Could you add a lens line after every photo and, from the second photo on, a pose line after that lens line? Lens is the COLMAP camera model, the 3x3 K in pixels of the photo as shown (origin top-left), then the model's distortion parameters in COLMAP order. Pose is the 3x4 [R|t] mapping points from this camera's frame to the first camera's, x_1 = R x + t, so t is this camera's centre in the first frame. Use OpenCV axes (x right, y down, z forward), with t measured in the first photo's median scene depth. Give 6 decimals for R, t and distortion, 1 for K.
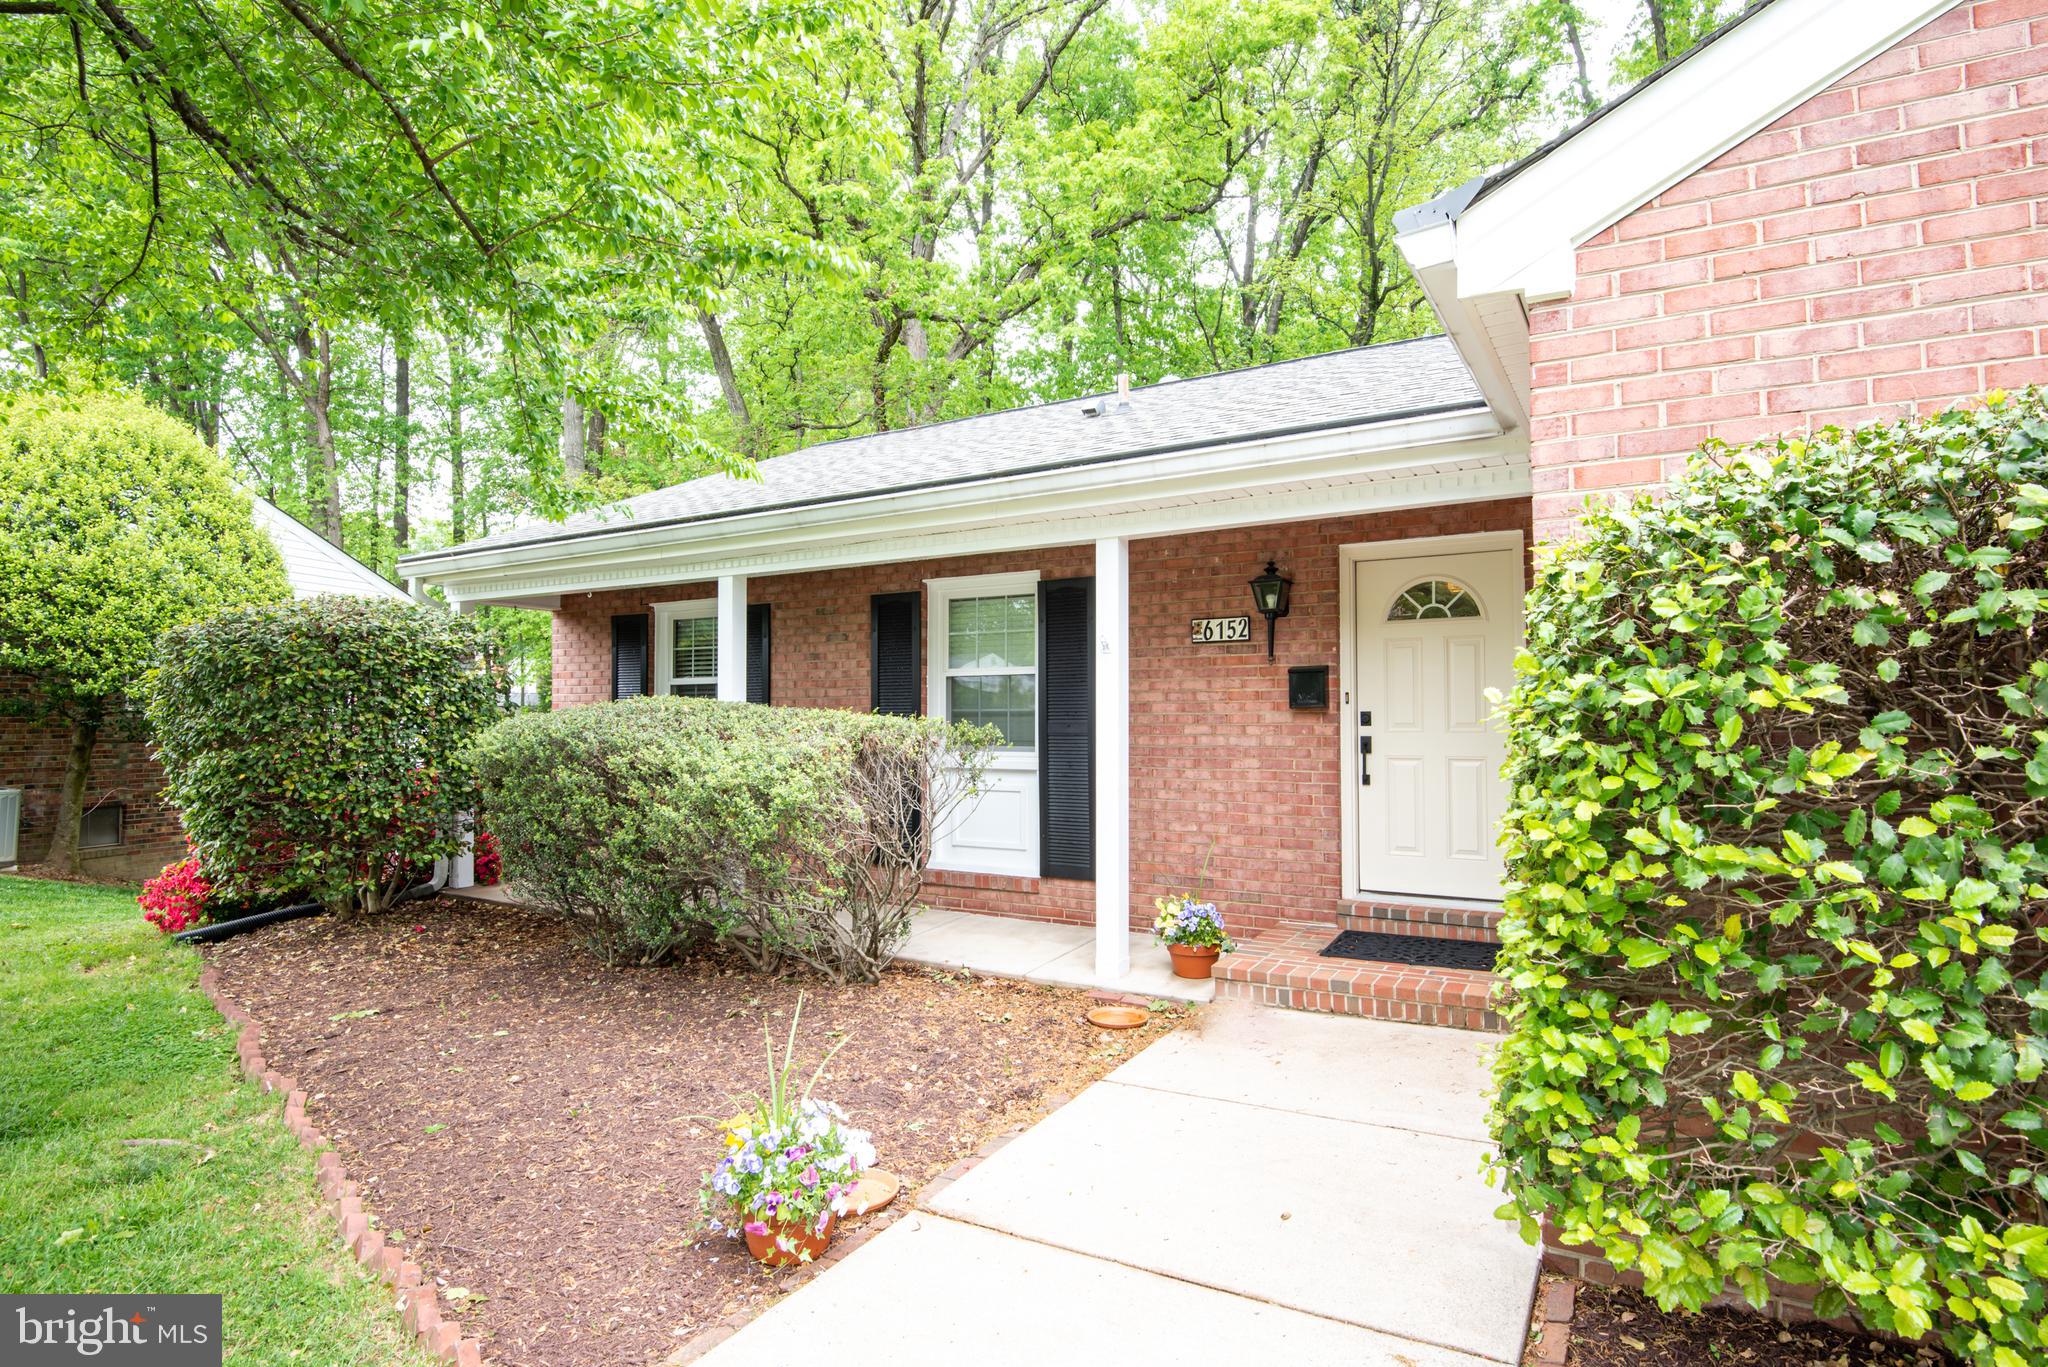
lens RADIAL K [[1055.6, 0, 1024.0], [0, 1055.6, 683.5], [0, 0, 1]] dist [-0.024228, -0.001096]
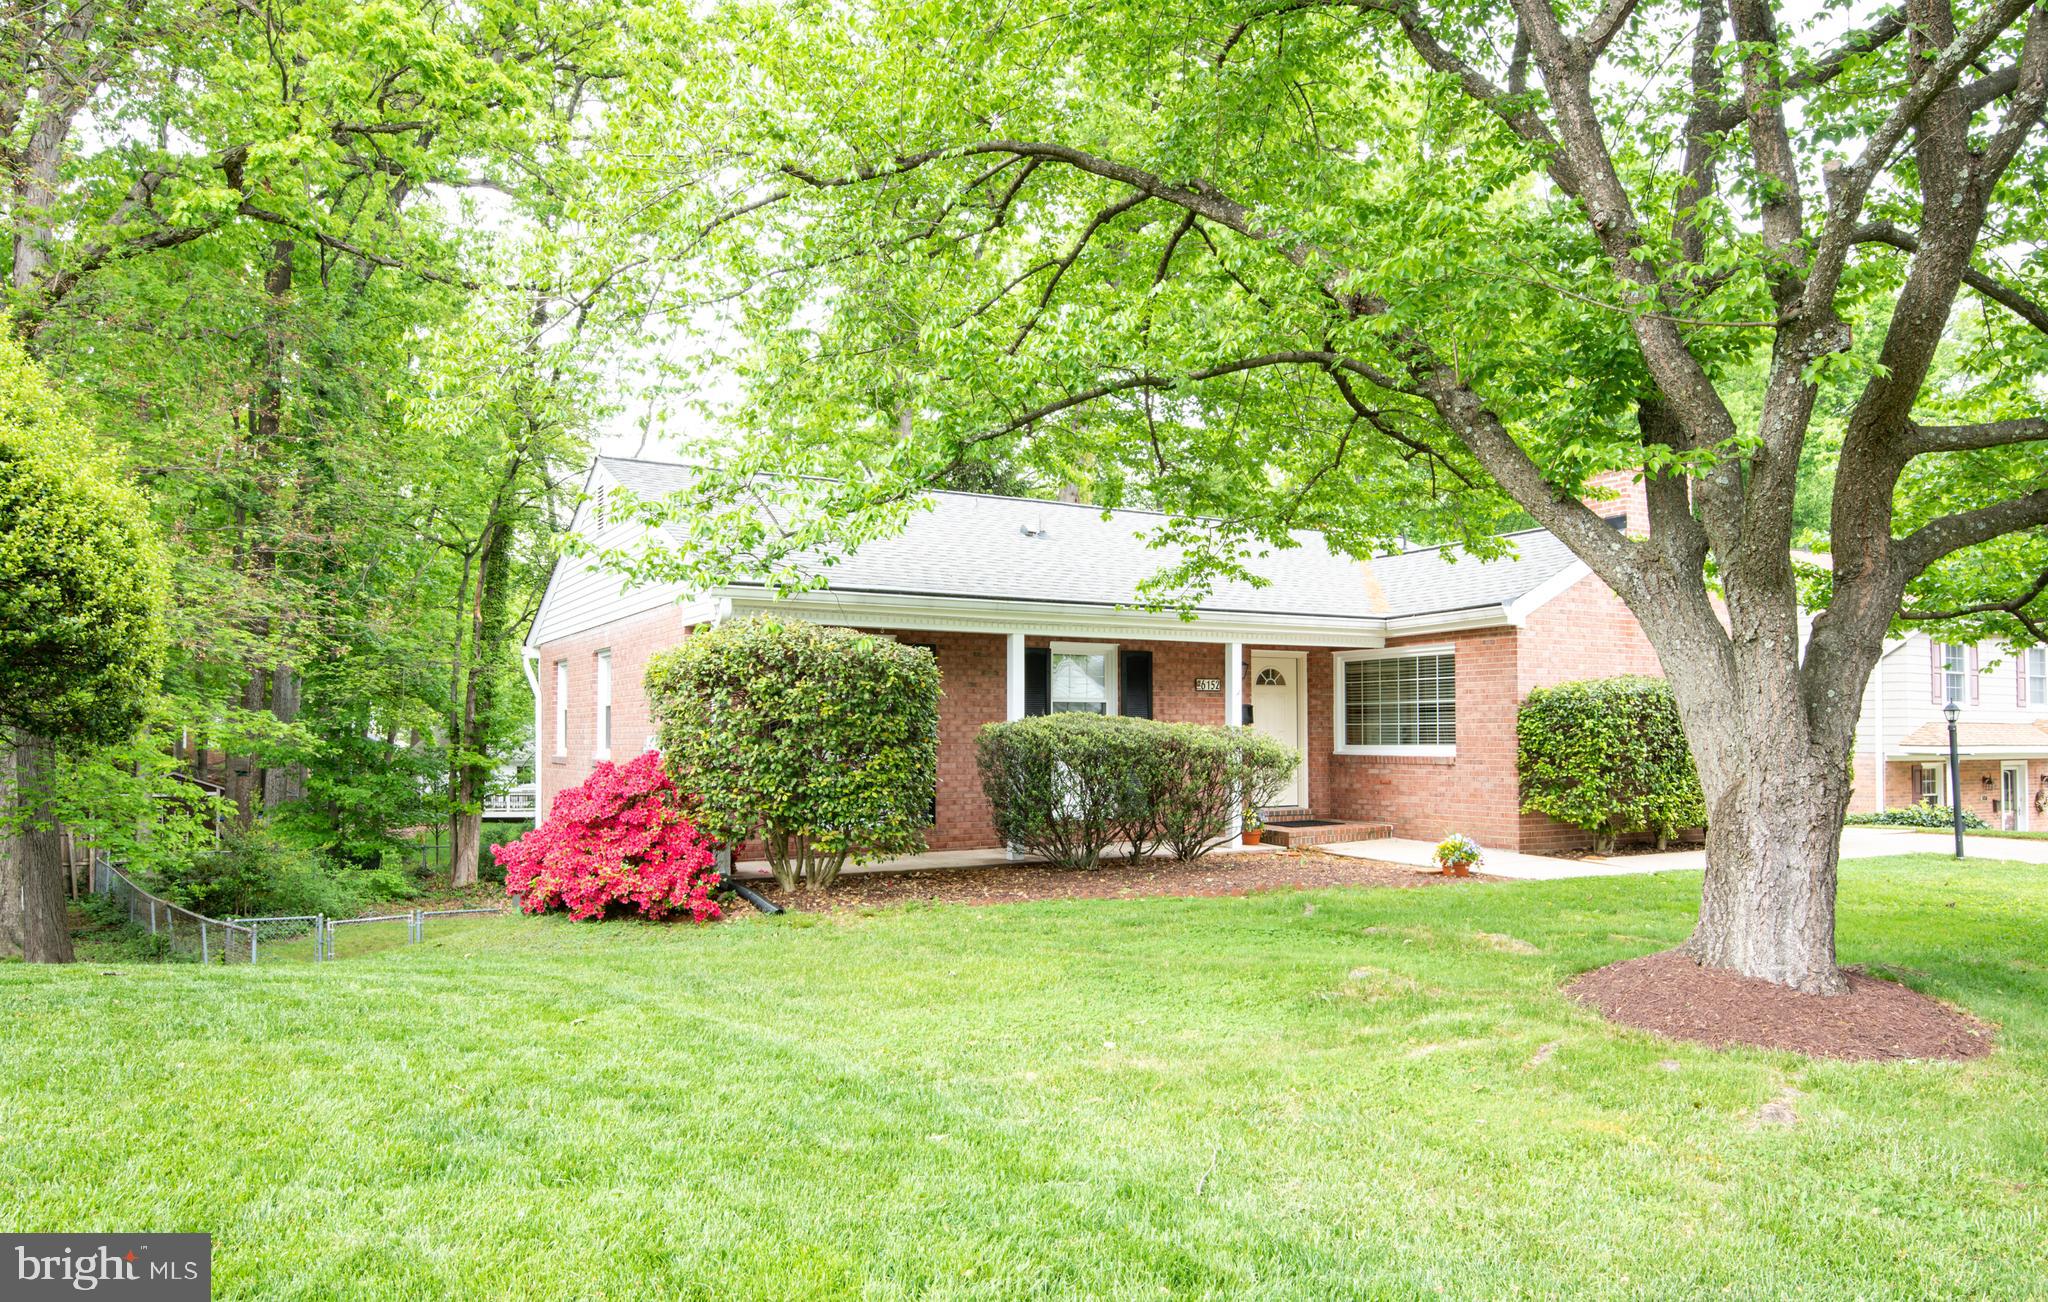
lens RADIAL K [[1176.9, 0, 1128.4], [0, 1176.9, 689.9], [0, 0, 1]] dist [0.005922, -0.000929]
pose [[0.478043, 0.037504, 0.877535, -1.875864], [-0.027982, 0.999231, -0.027462, 0.025164], [-0.877890, -0.011427, 0.478725, 0.047352]]
